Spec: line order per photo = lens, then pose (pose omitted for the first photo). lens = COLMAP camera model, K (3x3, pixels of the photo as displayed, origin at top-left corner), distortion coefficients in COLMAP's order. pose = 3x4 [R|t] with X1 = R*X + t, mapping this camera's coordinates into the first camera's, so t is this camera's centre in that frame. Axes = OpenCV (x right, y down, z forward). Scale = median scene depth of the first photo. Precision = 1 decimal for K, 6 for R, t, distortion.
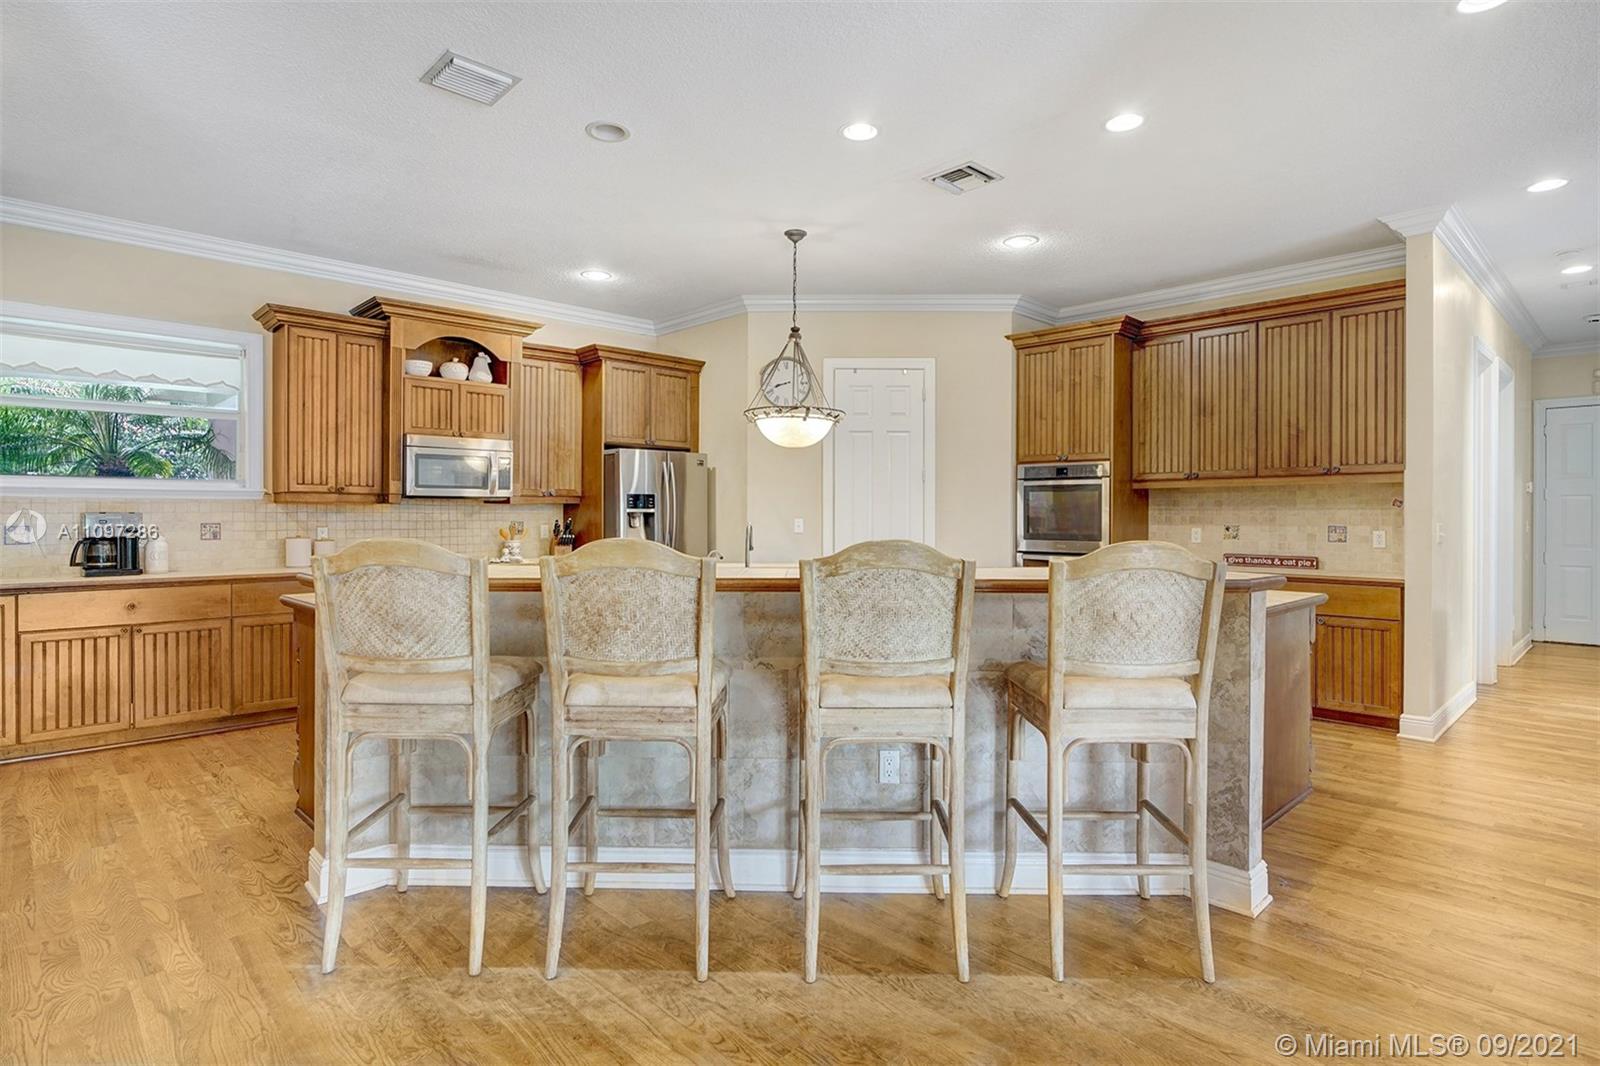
lens RADIAL K [[824.2, 0, 794.1], [0, 824.2, 522.0], [0, 0, 1]] dist [-0.000924, 0.000387]
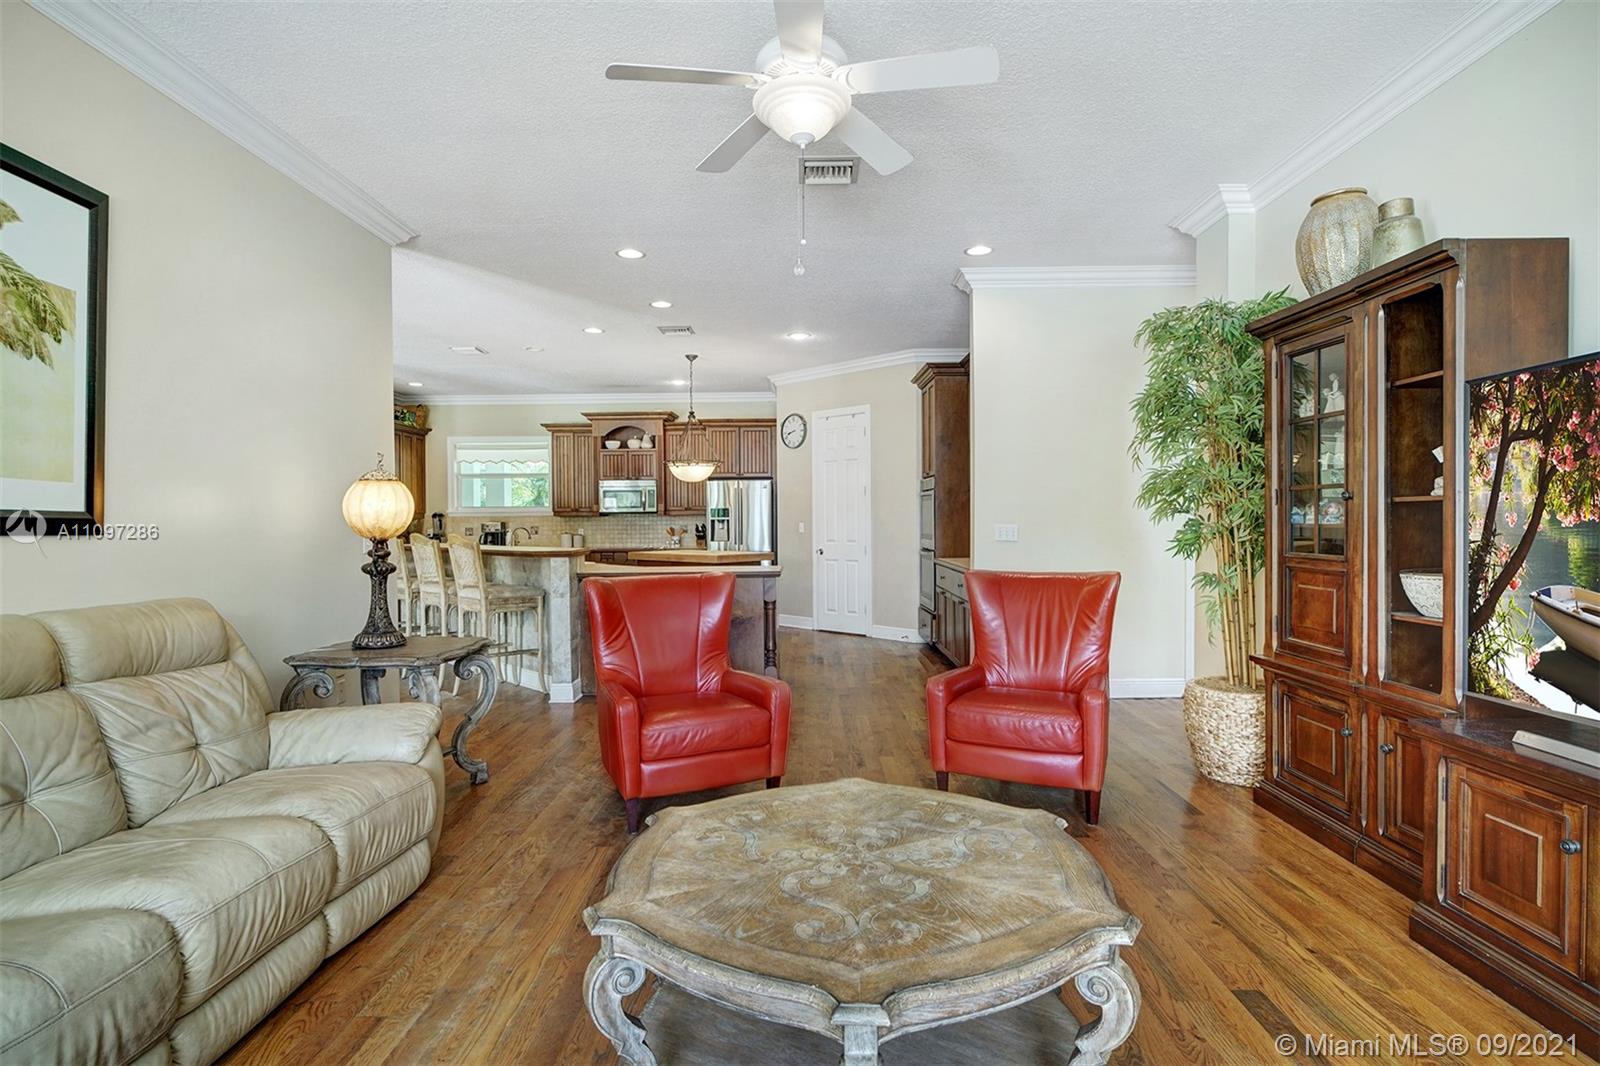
lens RADIAL K [[824.2, 0, 794.1], [0, 824.2, 522.0], [0, 0, 1]] dist [-0.000924, 0.000387]
pose [[0.712462, -0.006244, -0.701683, 1.142856], [0.003676, 0.999980, -0.005165, 0.002274], [0.701701, 0.001100, 0.712470, -0.061802]]
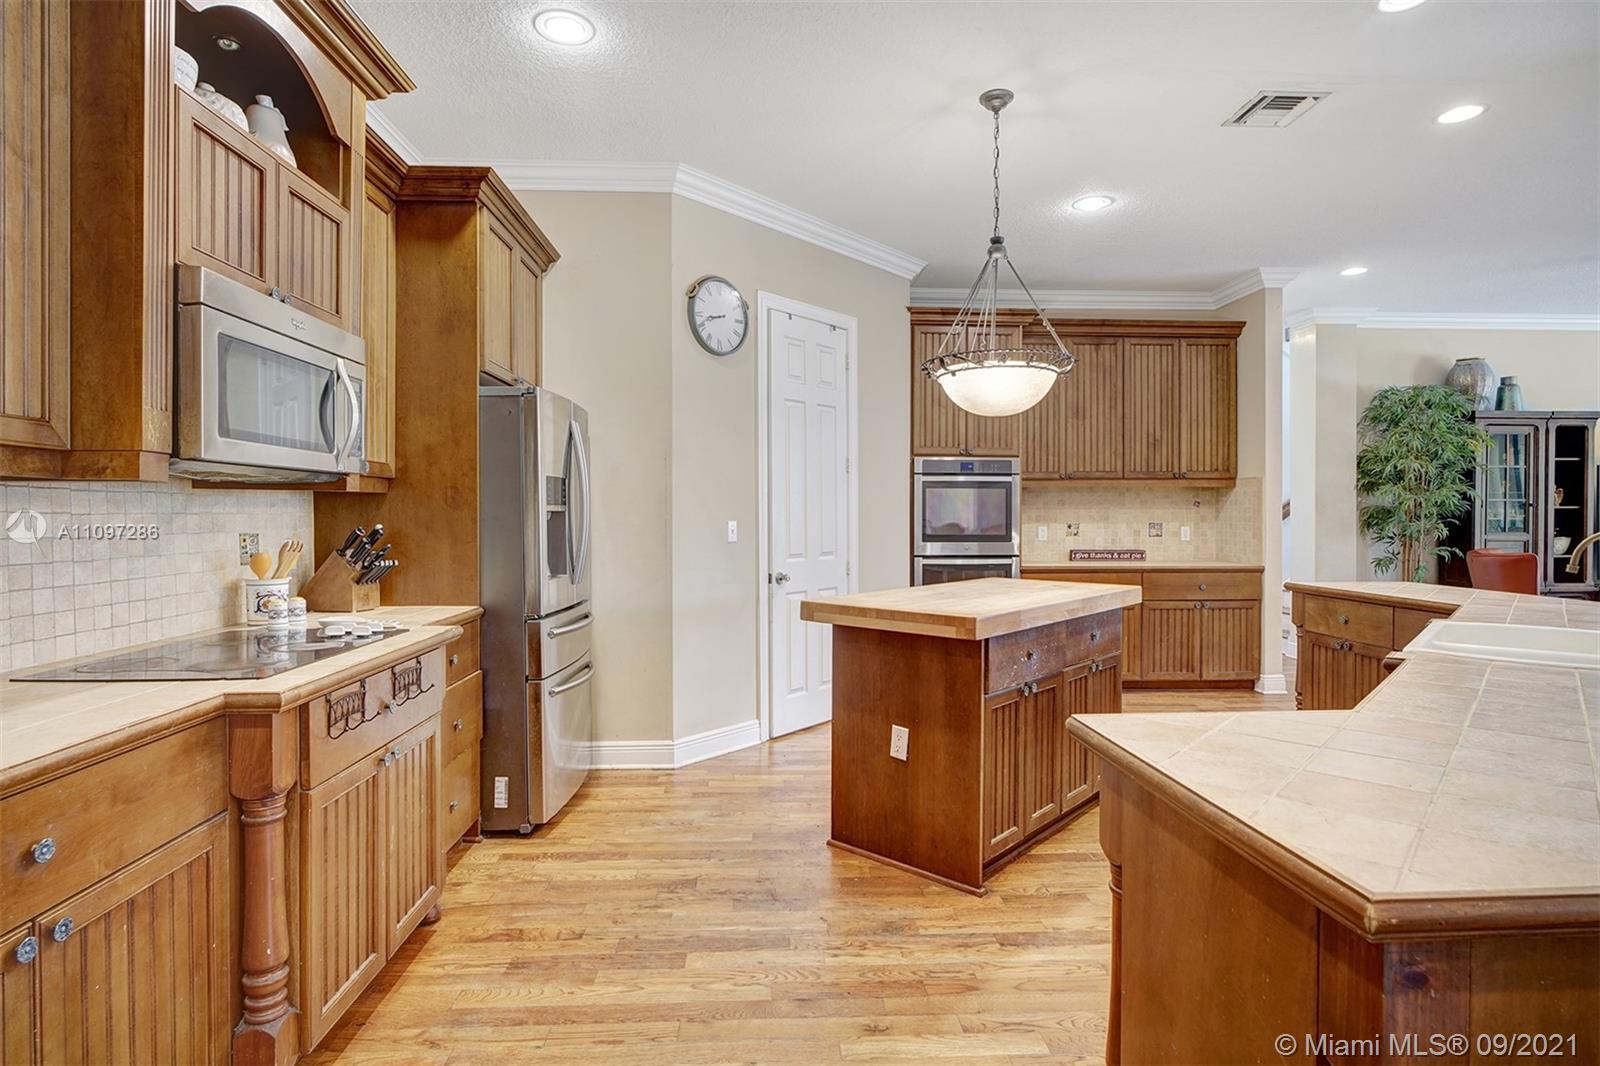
lens RADIAL K [[824.2, 0, 794.1], [0, 824.2, 522.0], [0, 0, 1]] dist [-0.000924, 0.000387]
pose [[0.659622, -0.009942, 0.751532, -0.520970], [0.008862, 0.999946, 0.005450, -0.006893], [-0.751546, 0.003066, 0.659674, 0.574058]]
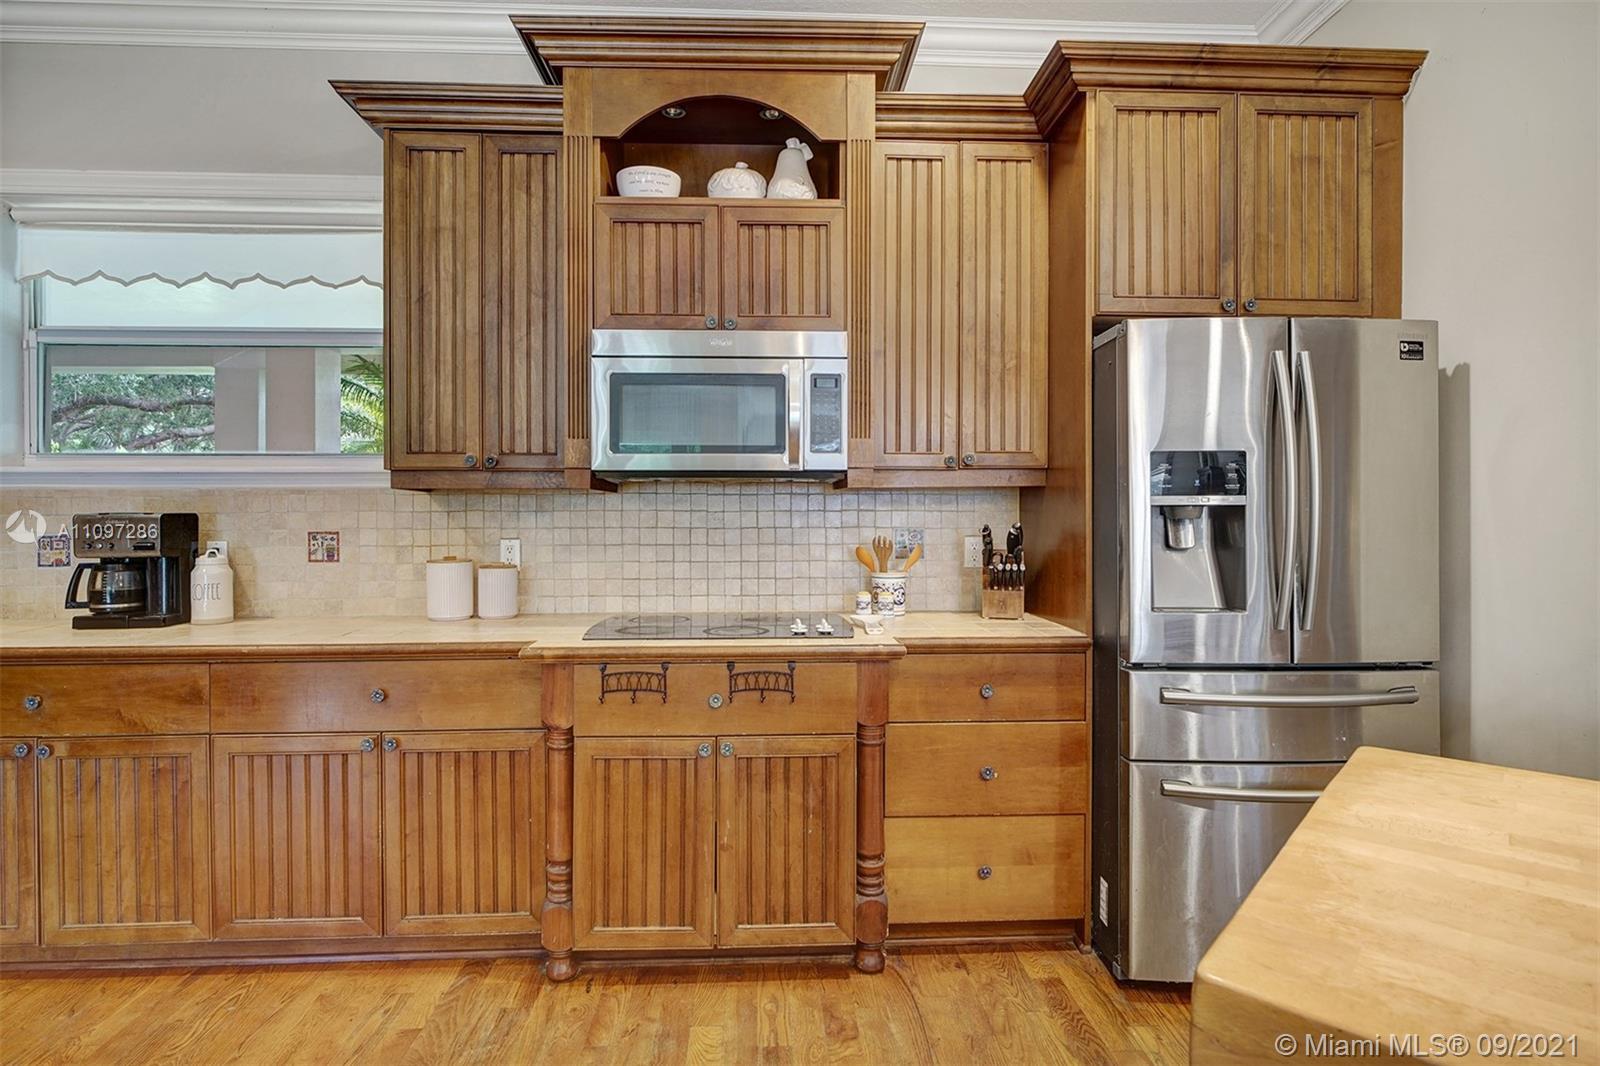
lens RADIAL K [[837.8, 0, 797.6], [0, 837.8, 517.1], [0, 0, 1]] dist [-0.003844, 0.000657]
pose [[0.754097, -0.001391, -0.656762, -0.091939], [-0.001436, 0.999992, -0.003767, -0.005910], [0.656762, 0.003784, 0.754089, 0.687217]]
